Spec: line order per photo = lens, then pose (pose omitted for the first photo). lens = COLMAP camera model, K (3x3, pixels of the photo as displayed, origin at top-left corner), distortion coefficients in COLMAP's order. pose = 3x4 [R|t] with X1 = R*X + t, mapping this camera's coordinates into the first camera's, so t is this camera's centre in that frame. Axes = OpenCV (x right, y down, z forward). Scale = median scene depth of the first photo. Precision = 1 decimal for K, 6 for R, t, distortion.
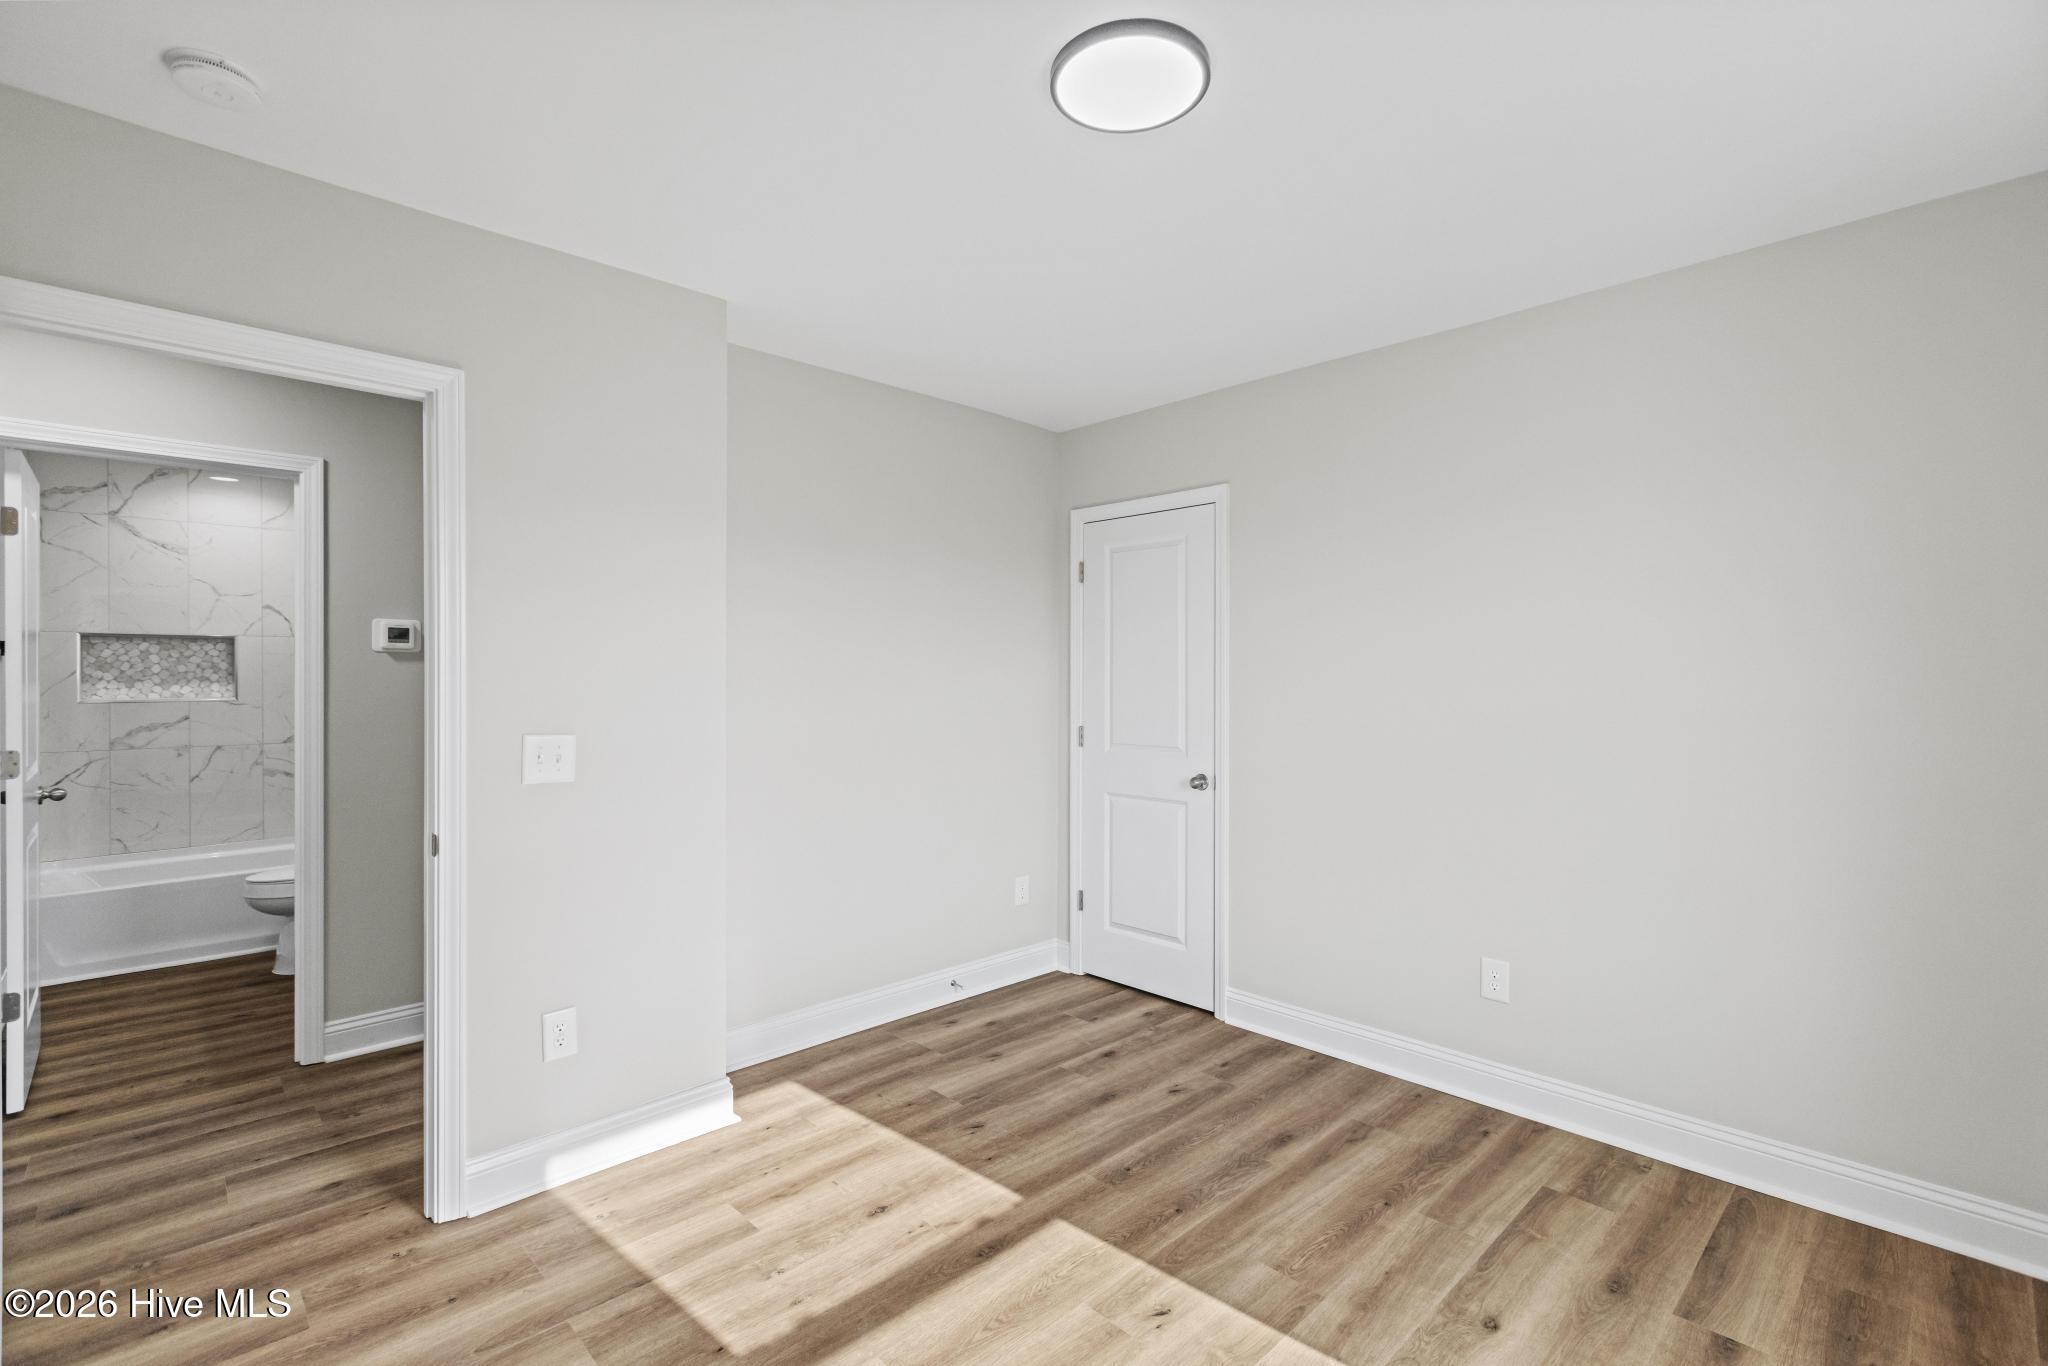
lens RADIAL K [[915.7, 0, 1023.0], [0, 915.7, 691.4], [0, 0, 1]] dist [0.003564, -0.000919]
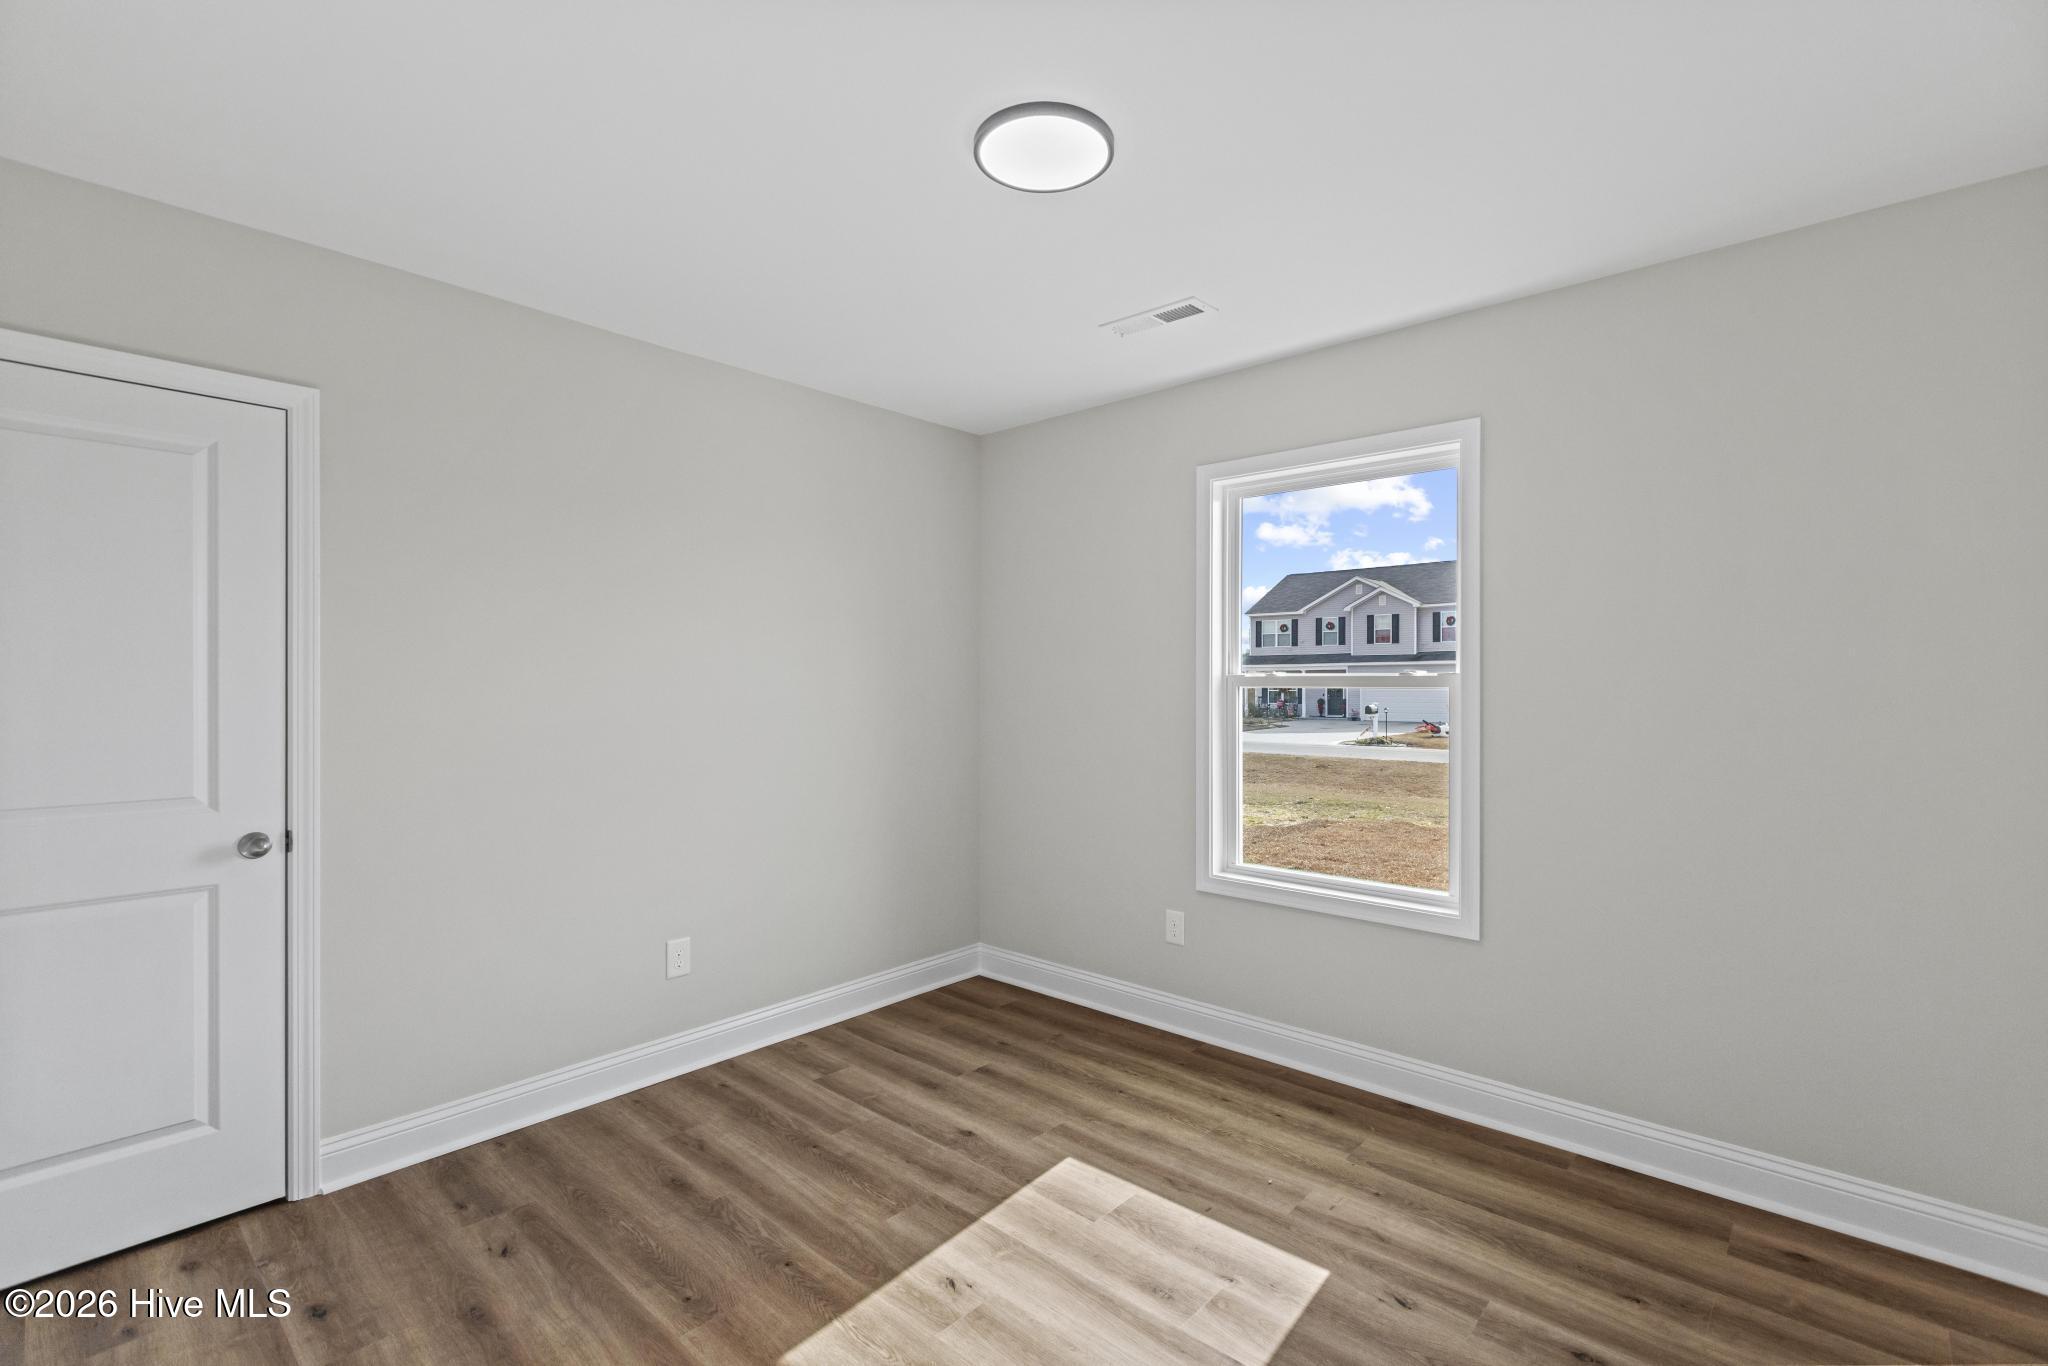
lens RADIAL K [[915.7, 0, 1023.0], [0, 915.7, 691.4], [0, 0, 1]] dist [0.003564, -0.000919]
pose [[-0.071036, -0.001559, 0.997473, -0.675498], [0.016246, 0.999864, 0.002720, 0.000246], [-0.997341, 0.016398, -0.071001, 0.739439]]
